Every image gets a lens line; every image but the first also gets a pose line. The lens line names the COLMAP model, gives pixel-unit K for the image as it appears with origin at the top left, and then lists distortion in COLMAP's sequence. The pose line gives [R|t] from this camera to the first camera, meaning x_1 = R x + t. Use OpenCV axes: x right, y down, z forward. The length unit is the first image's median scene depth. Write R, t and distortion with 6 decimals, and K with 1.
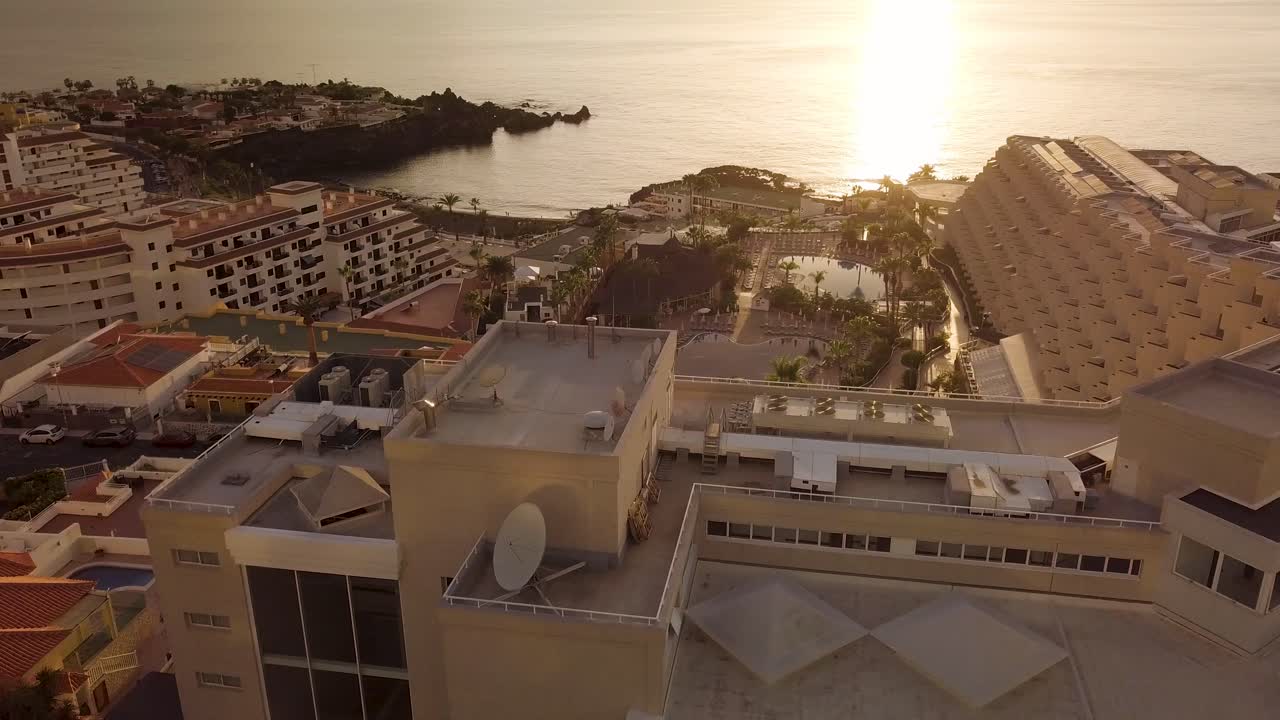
lens RADIAL K [[995.8, 0, 640.0], [0, 995.8, 360.0], [0, 0, 1]] dist [0.010628, 0.004530]
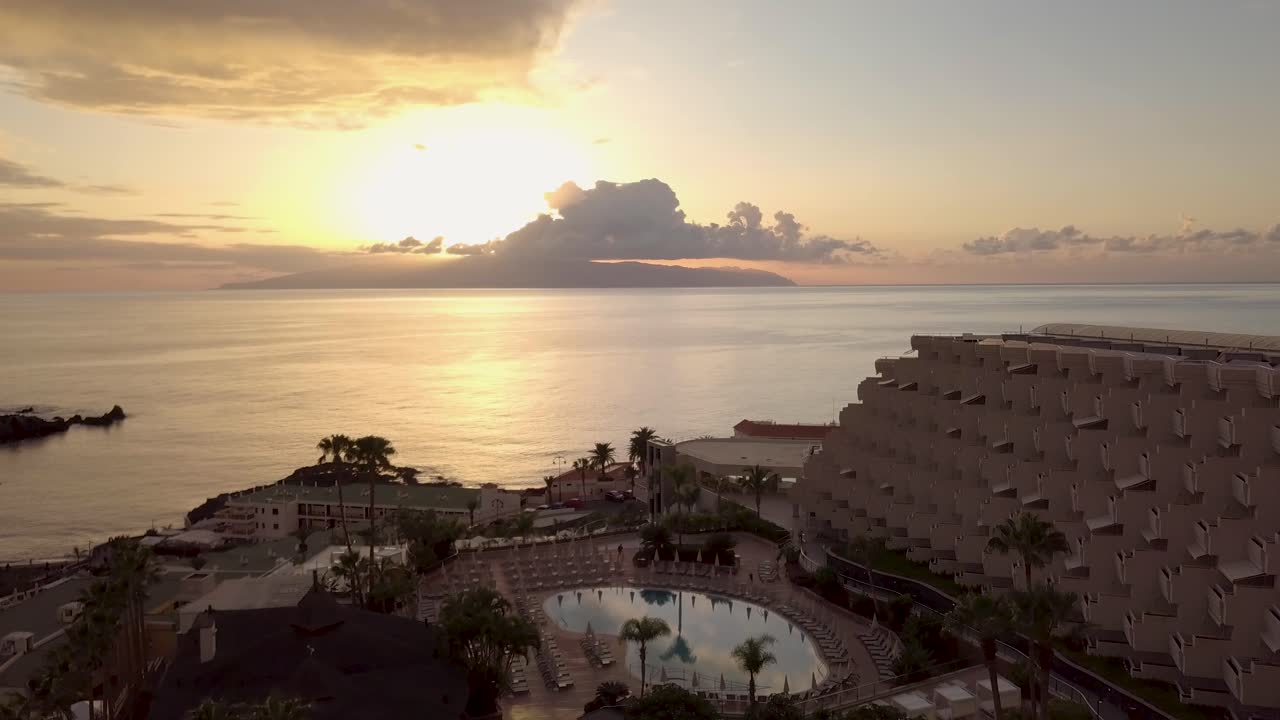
lens RADIAL K [[995.8, 0, 640.0], [0, 995.8, 360.0], [0, 0, 1]] dist [0.010628, 0.004530]
pose [[0.912332, -0.027171, 0.408549, -0.006422], [0.148326, 0.951956, -0.267918, -0.067748], [-0.381641, 0.305028, 0.872530, 0.470132]]
